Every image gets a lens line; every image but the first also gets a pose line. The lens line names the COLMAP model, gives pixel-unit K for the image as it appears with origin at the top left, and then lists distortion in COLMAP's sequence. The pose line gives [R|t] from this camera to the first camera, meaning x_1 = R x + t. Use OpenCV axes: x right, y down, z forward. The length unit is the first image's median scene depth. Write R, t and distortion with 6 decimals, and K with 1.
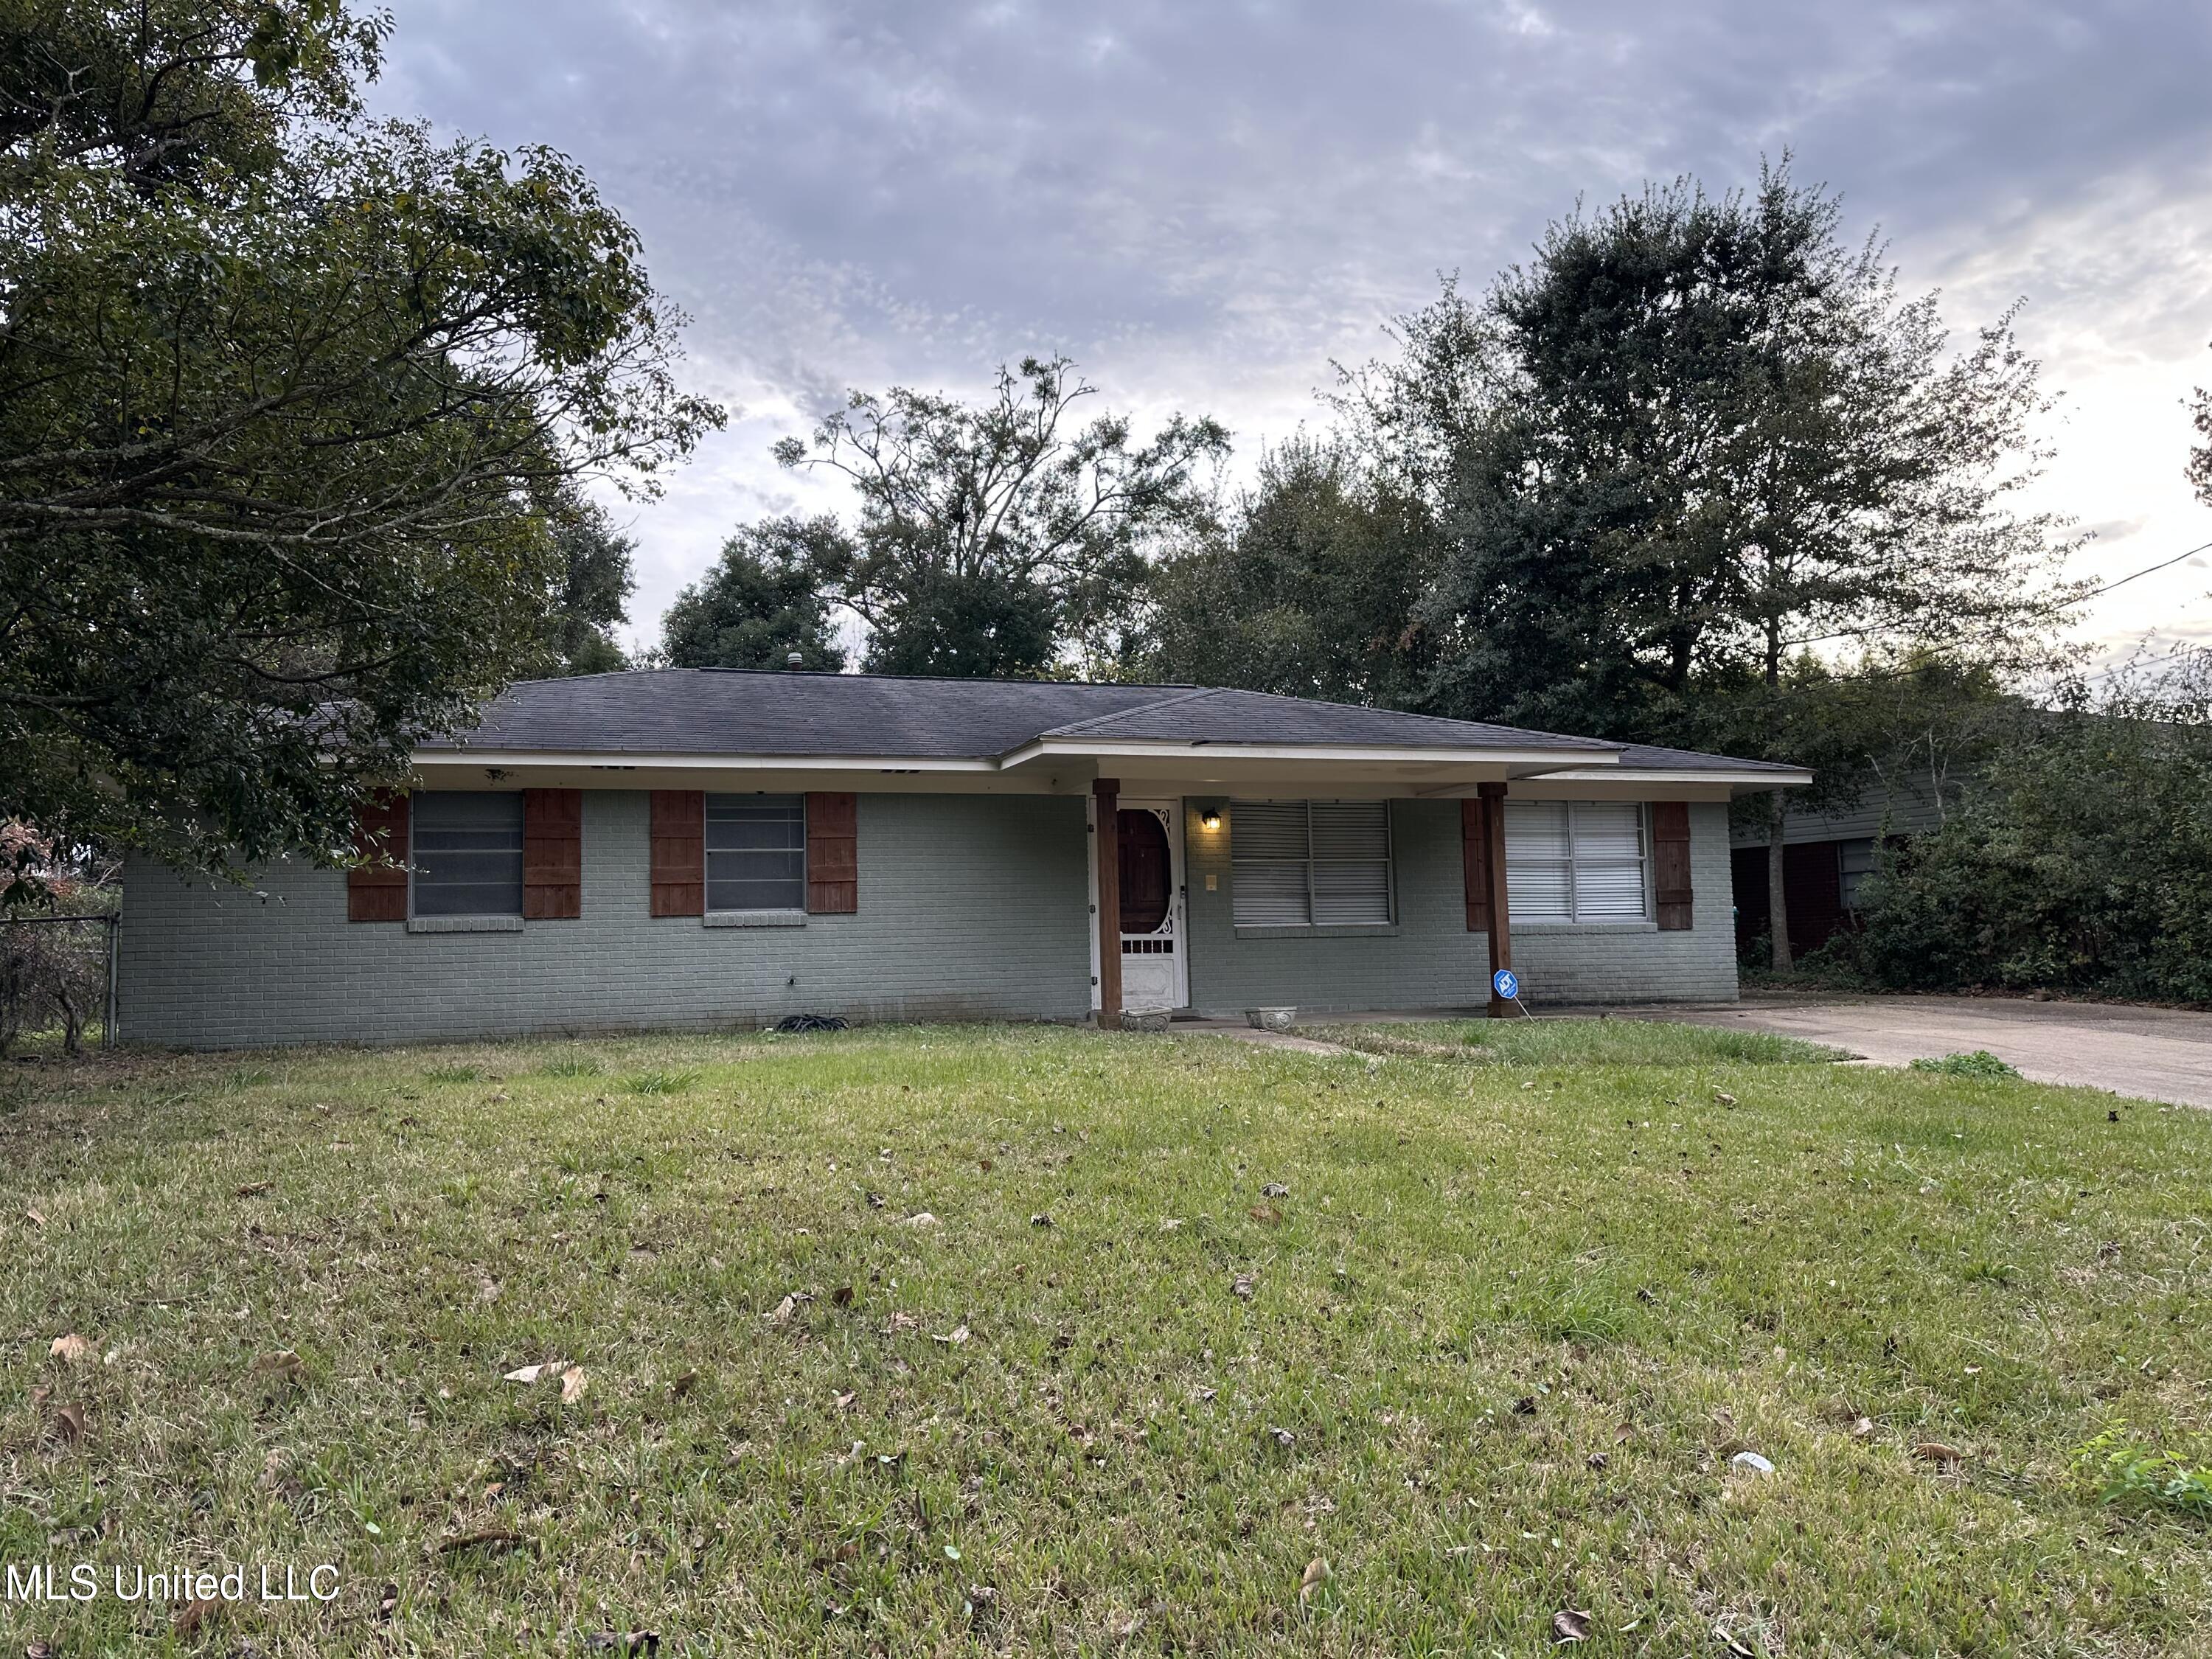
lens RADIAL K [[1565.5, 0, 1106.0], [0, 1565.5, 829.5], [0, 0, 1]] dist [0.157905, -0.268774]
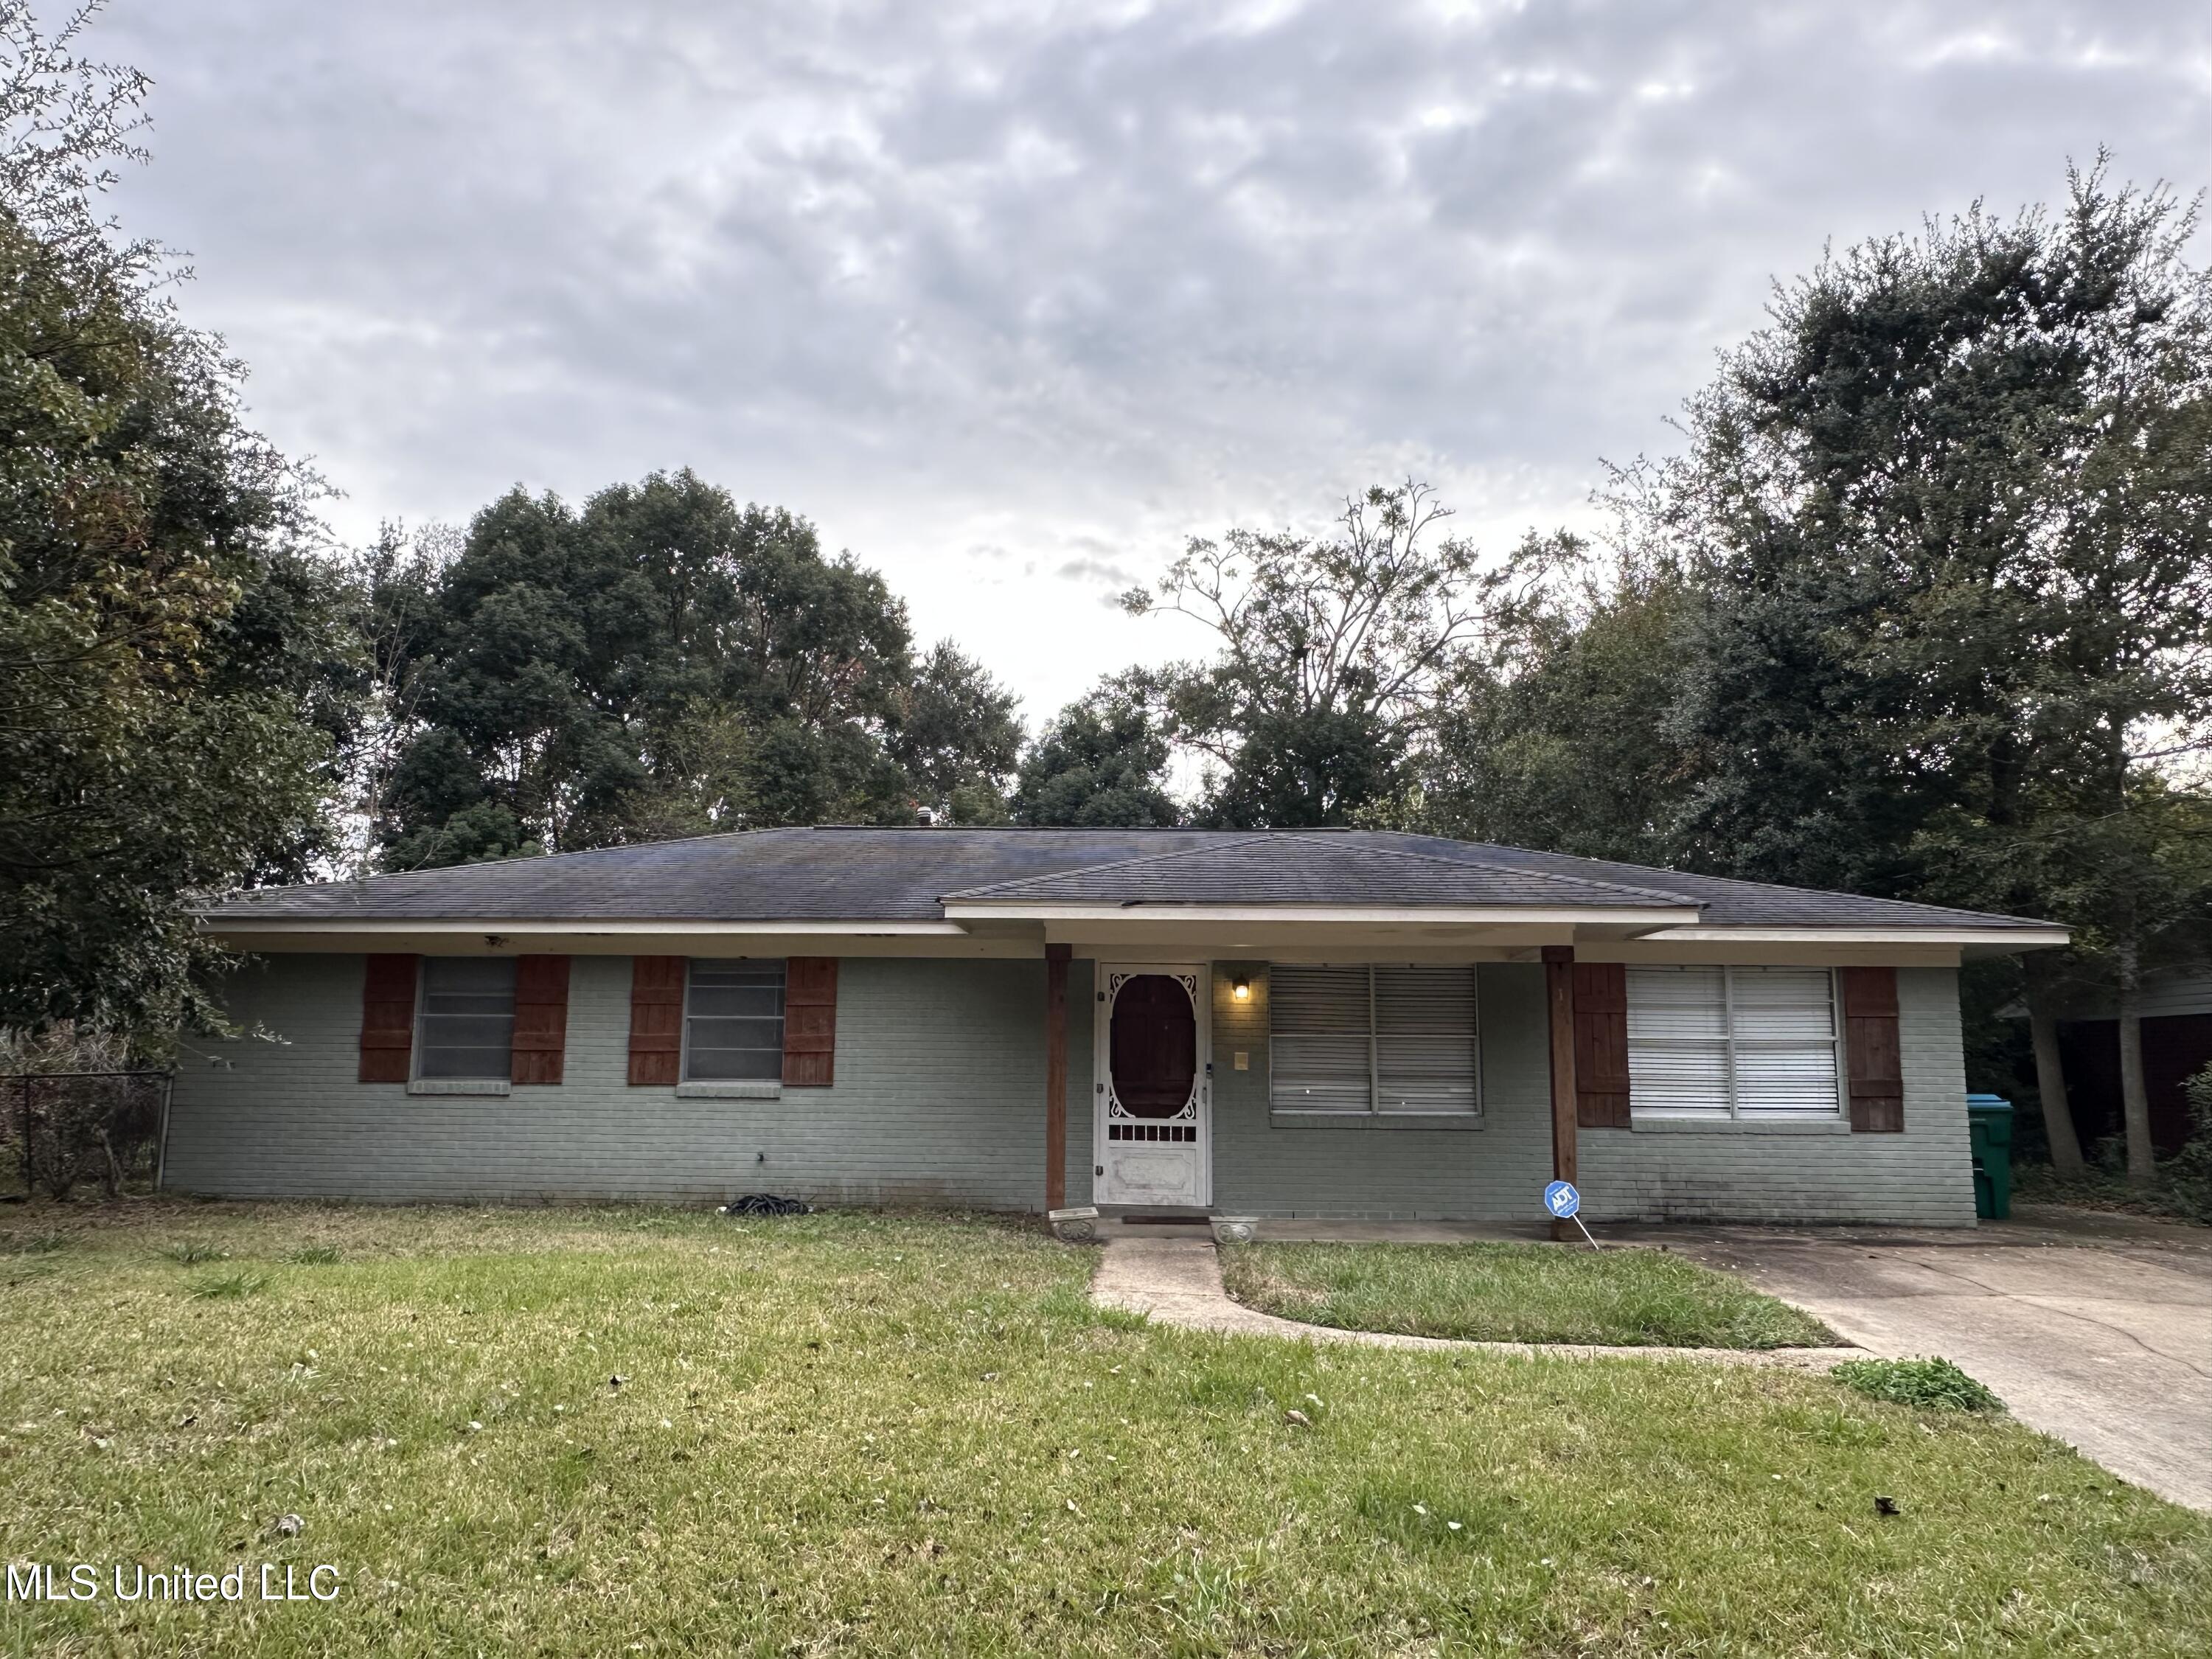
lens RADIAL K [[1580.9, 0, 1106.0], [0, 1580.9, 829.5], [0, 0, 1]] dist [0.001327, -0.002108]
pose [[0.938382, -0.025369, -0.344668, 0.277500], [-0.004254, 0.996379, -0.084919, -0.017283], [0.345574, 0.081153, 0.934876, 0.139684]]
